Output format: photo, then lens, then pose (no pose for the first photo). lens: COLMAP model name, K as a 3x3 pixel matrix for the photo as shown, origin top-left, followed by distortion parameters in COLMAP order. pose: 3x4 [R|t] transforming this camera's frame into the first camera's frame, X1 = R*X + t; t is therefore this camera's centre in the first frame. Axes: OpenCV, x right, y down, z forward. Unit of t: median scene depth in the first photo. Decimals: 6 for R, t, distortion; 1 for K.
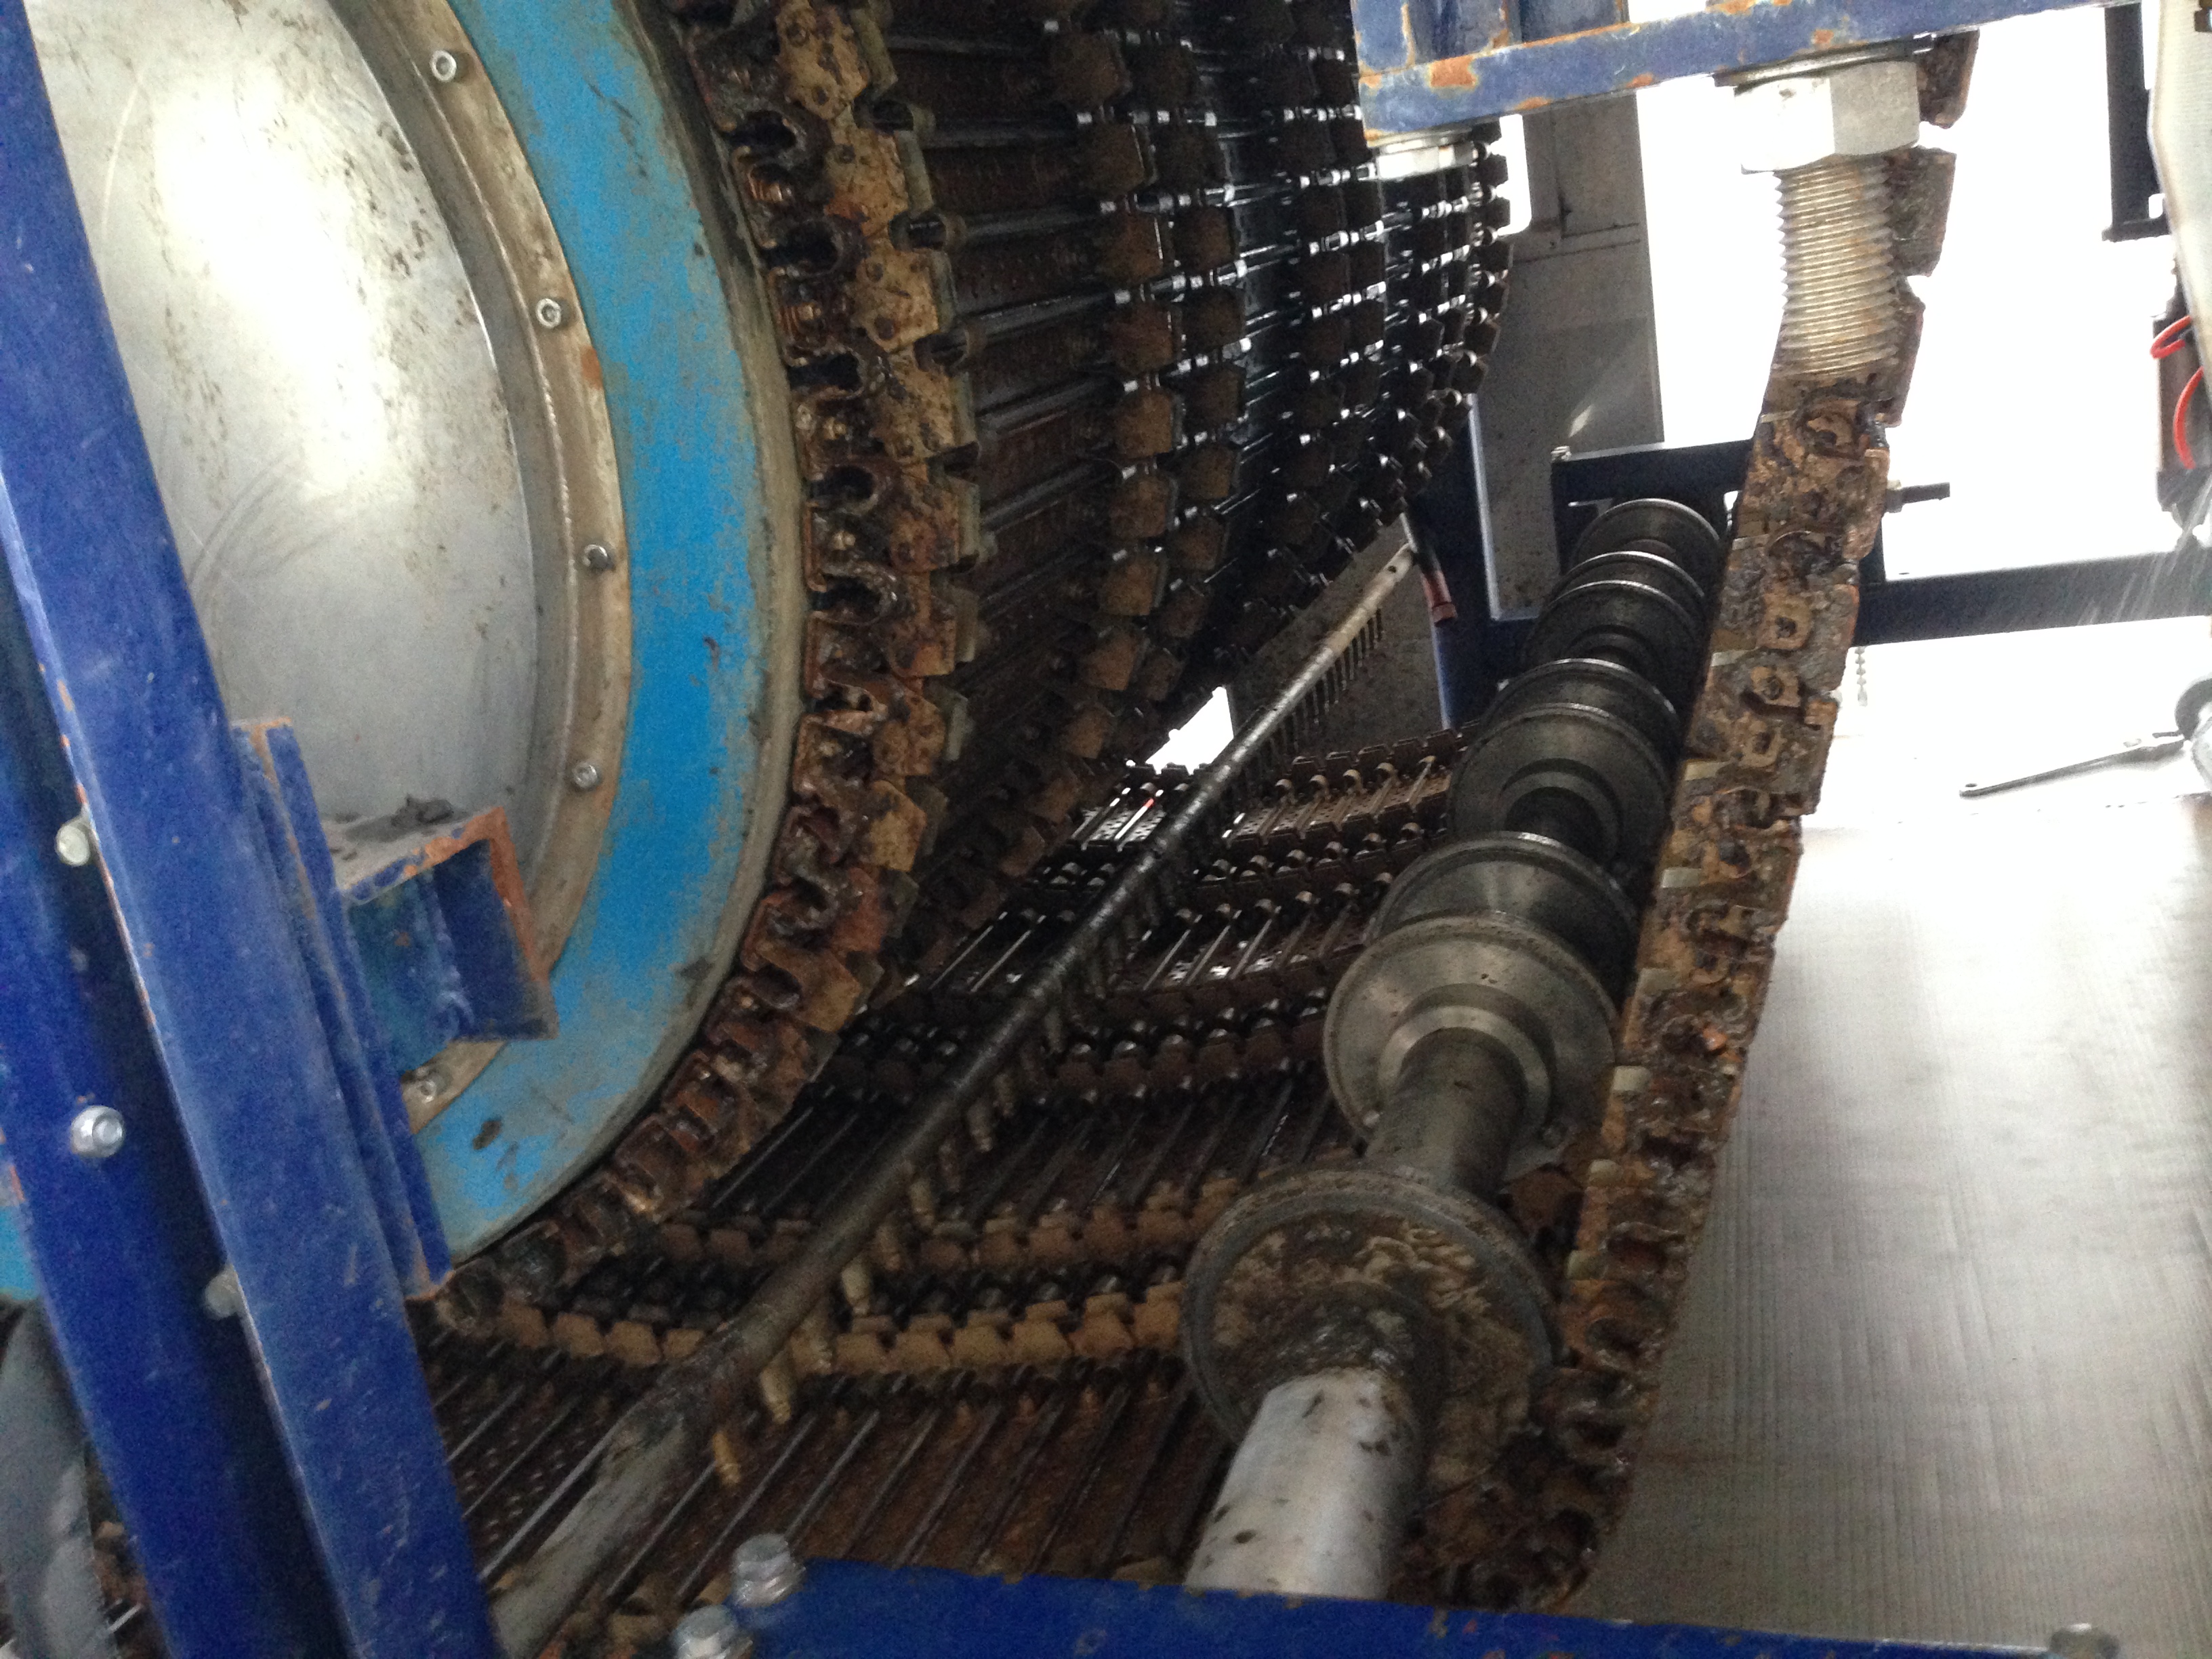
lens RADIAL K [[2052.6, 0, 1095.2], [0, 2052.6, 836.7], [0, 0, 1]] dist [0.147489, -0.264057]
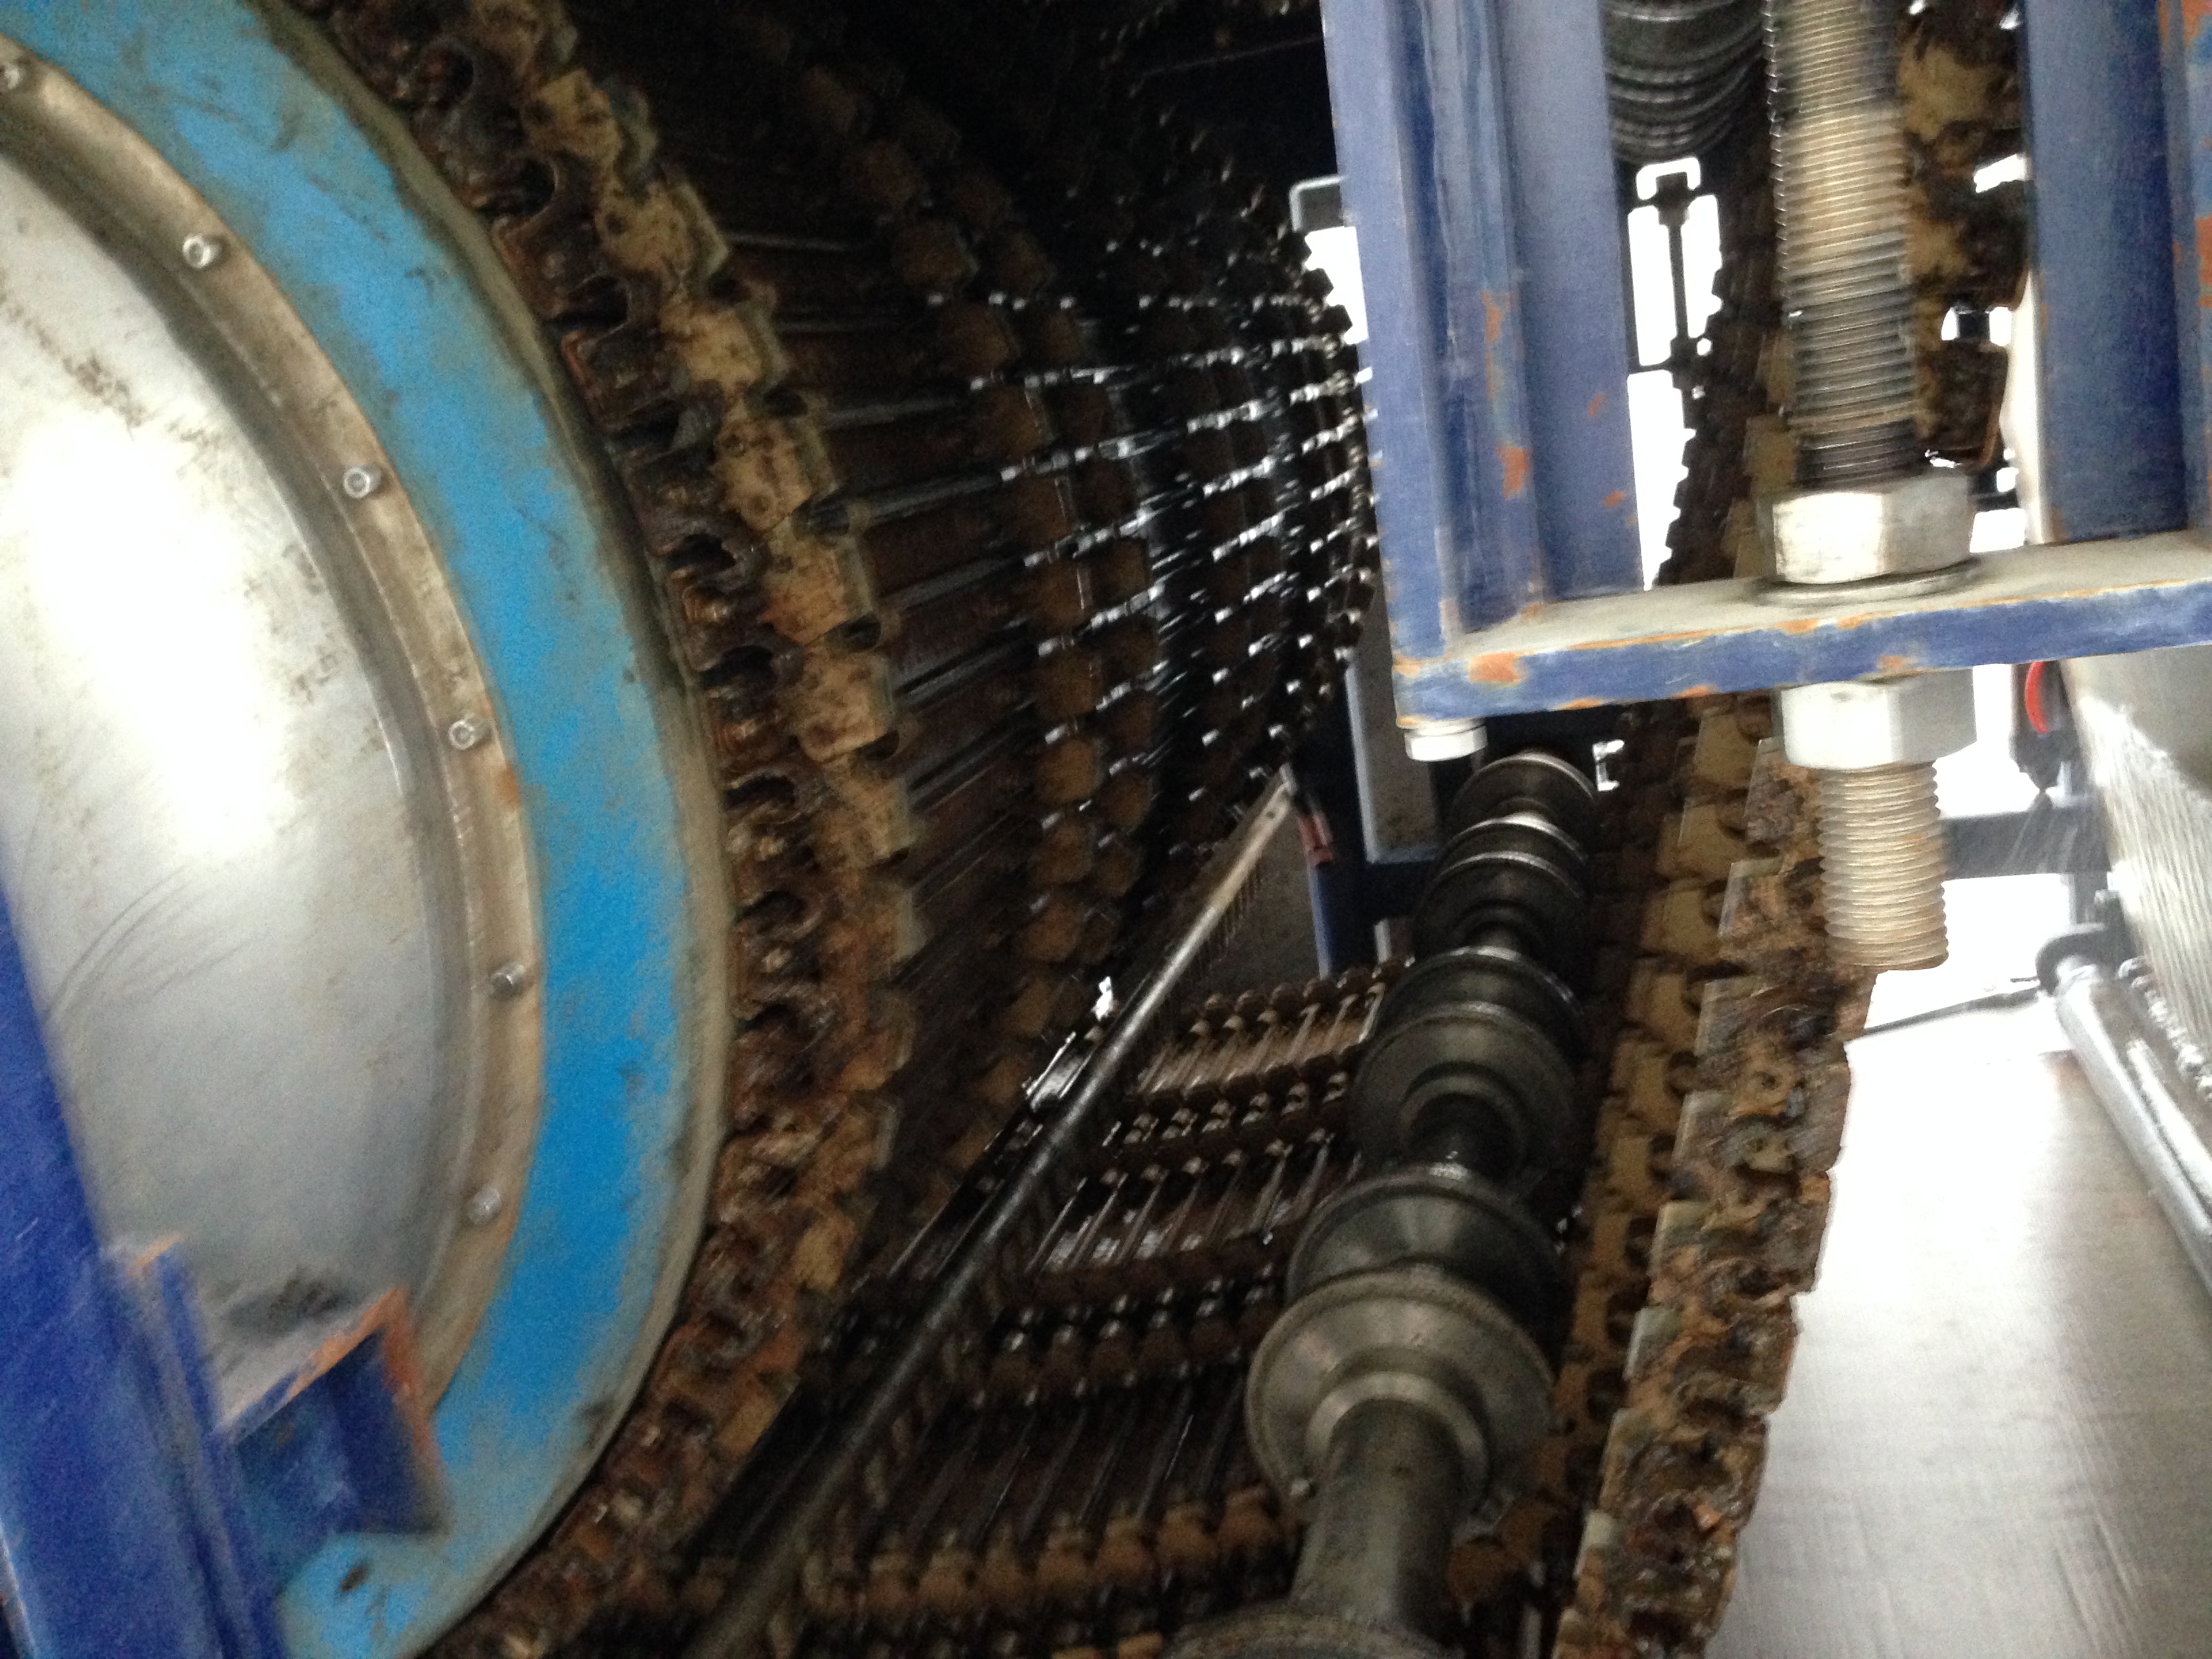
lens RADIAL K [[2075.7, 0, 1107.9], [0, 2075.7, 843.8], [0, 0, 1]] dist [0.136894, -0.287072]
pose [[0.996442, 0.003402, 0.084213, -0.050939], [0.002427, 0.997612, -0.069022, -0.130483], [-0.084246, 0.068981, 0.994054, 0.042572]]
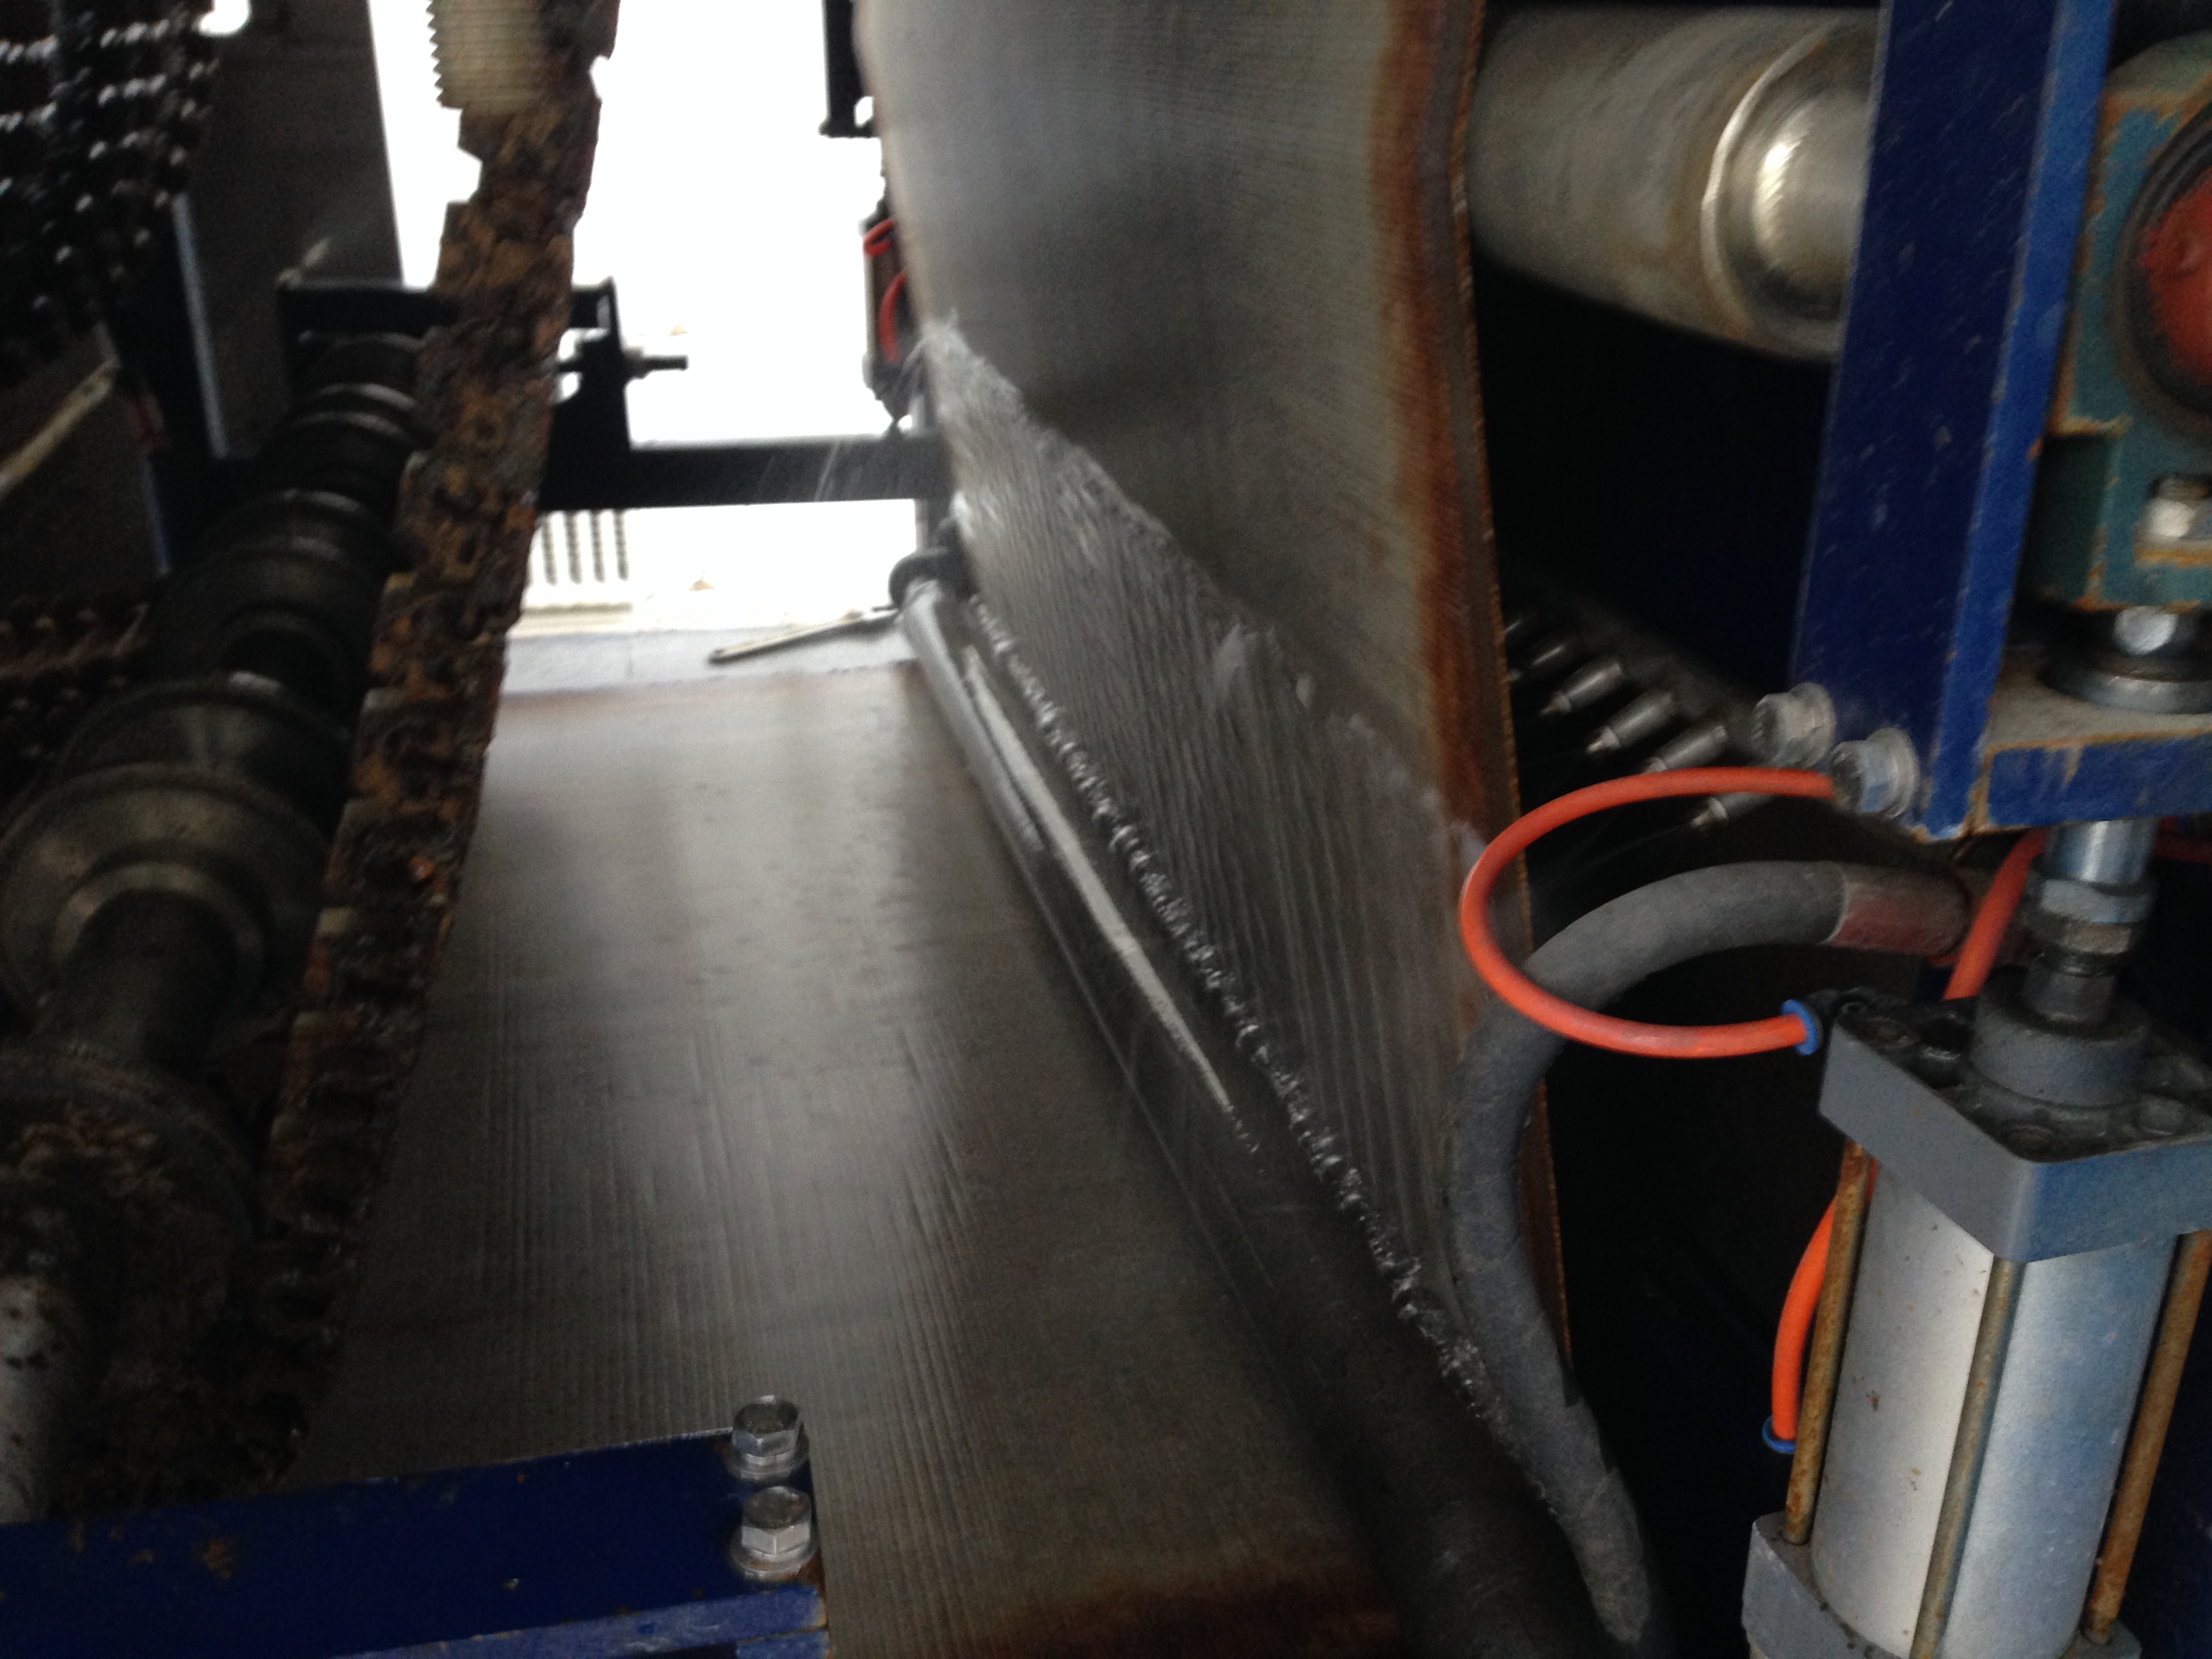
lens RADIAL K [[2075.7, 0, 1107.9], [0, 2075.7, 843.8], [0, 0, 1]] dist [0.136894, -0.287072]
pose [[0.839179, -0.042309, 0.542208, 0.042247], [0.009307, 0.997941, 0.063466, 0.027217], [-0.543776, -0.048213, 0.837844, 0.038098]]
